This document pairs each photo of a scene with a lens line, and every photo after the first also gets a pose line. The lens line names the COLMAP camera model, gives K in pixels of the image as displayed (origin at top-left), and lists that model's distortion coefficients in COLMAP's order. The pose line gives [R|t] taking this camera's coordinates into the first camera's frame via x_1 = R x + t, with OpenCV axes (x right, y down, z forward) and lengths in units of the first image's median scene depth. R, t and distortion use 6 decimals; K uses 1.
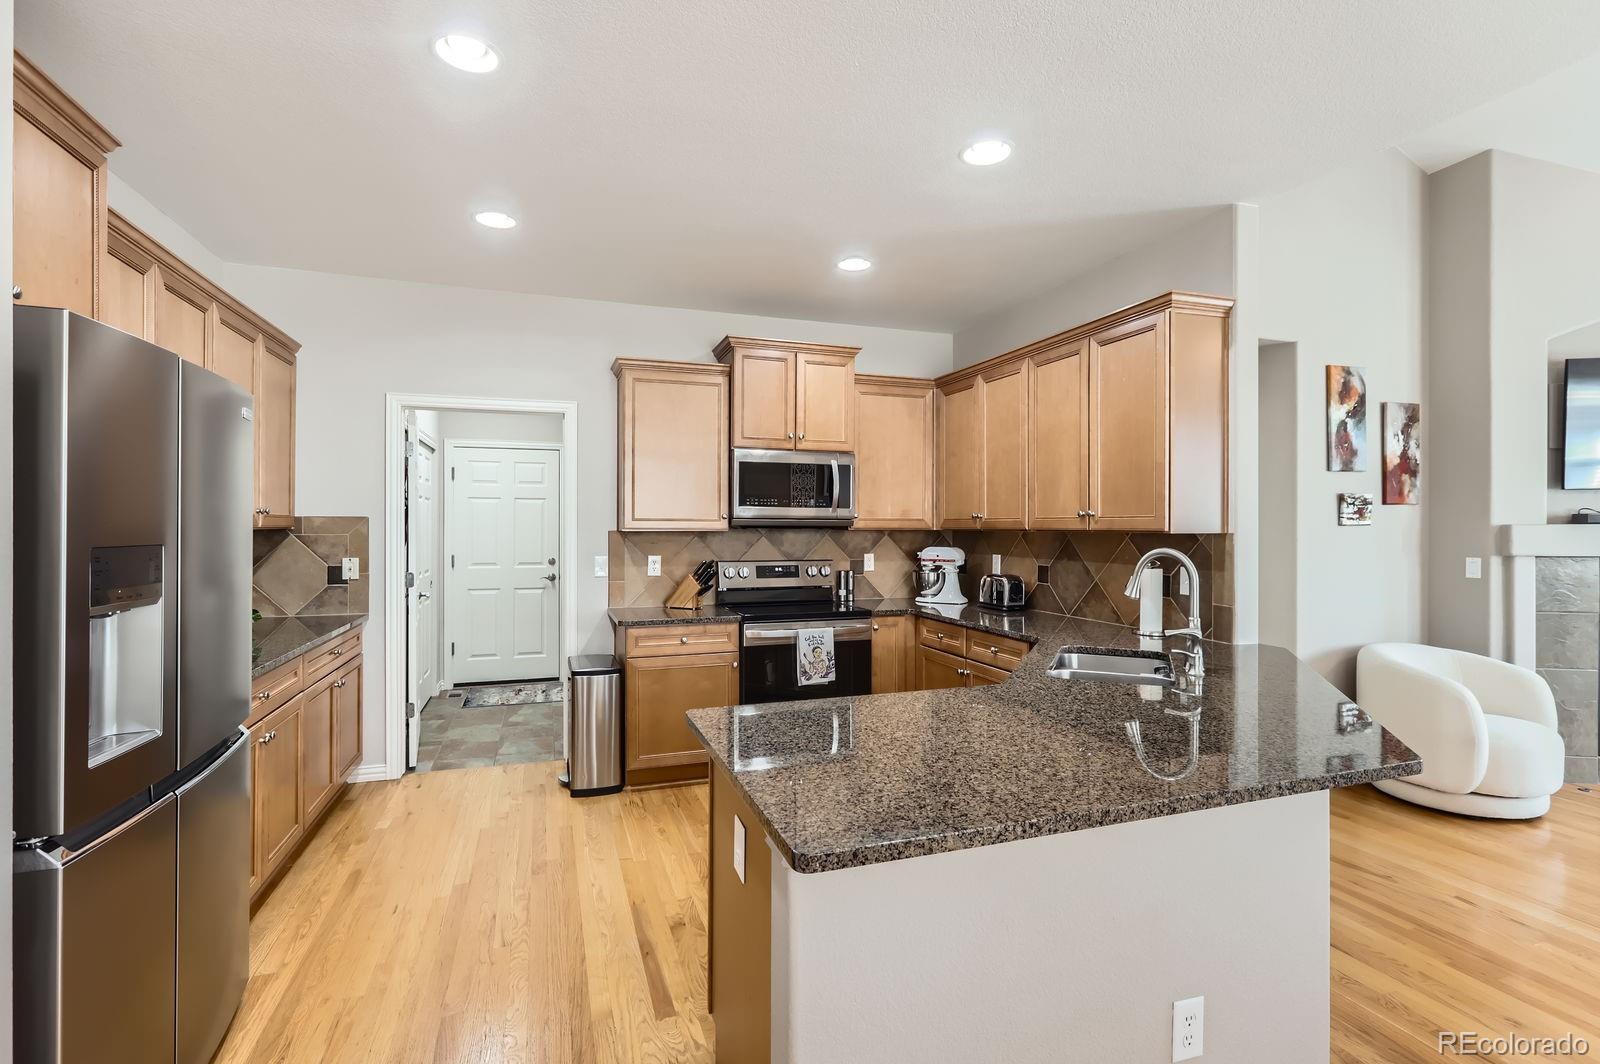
lens RADIAL K [[744.1, 0, 793.6], [0, 744.1, 527.0], [0, 0, 1]] dist [-0.001678, -0.000331]
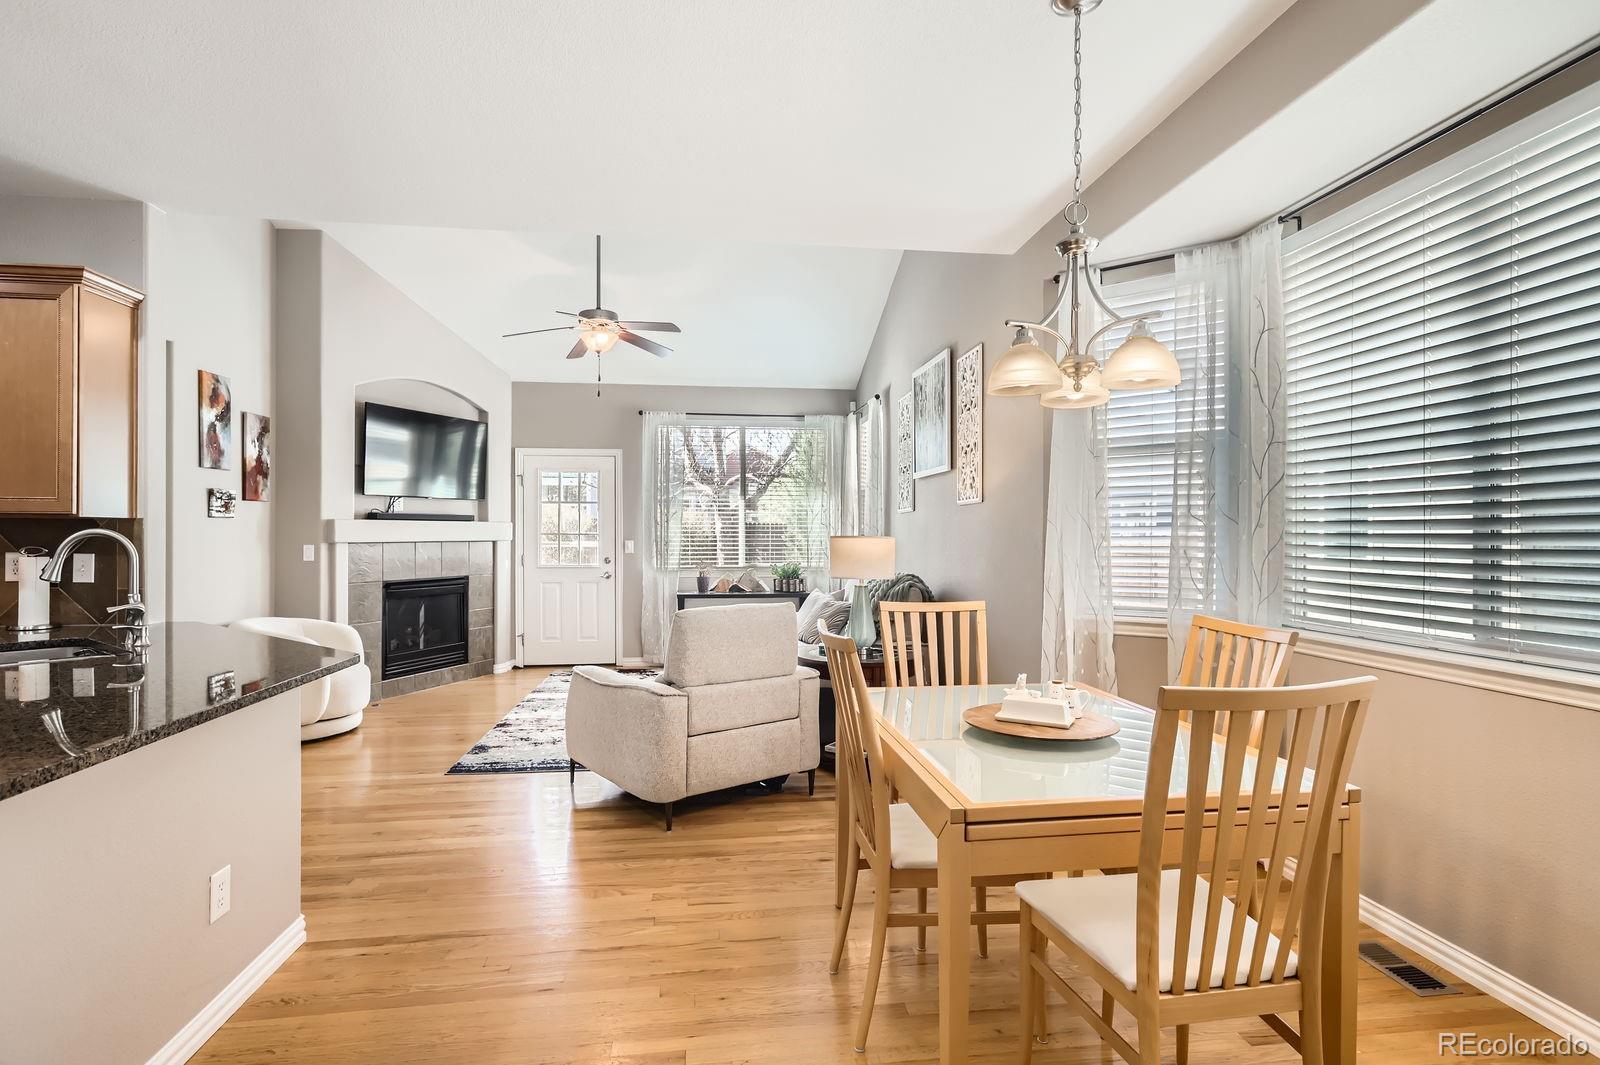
lens RADIAL K [[742.1, 0, 788.2], [0, 742.1, 531.3], [0, 0, 1]] dist [0.000391, -0.000304]
pose [[0.204017, 0.002636, 0.978964, -0.170864], [-0.003435, 0.999992, -0.001977, 0.018337], [-0.978961, -0.002960, 0.204024, -0.069098]]
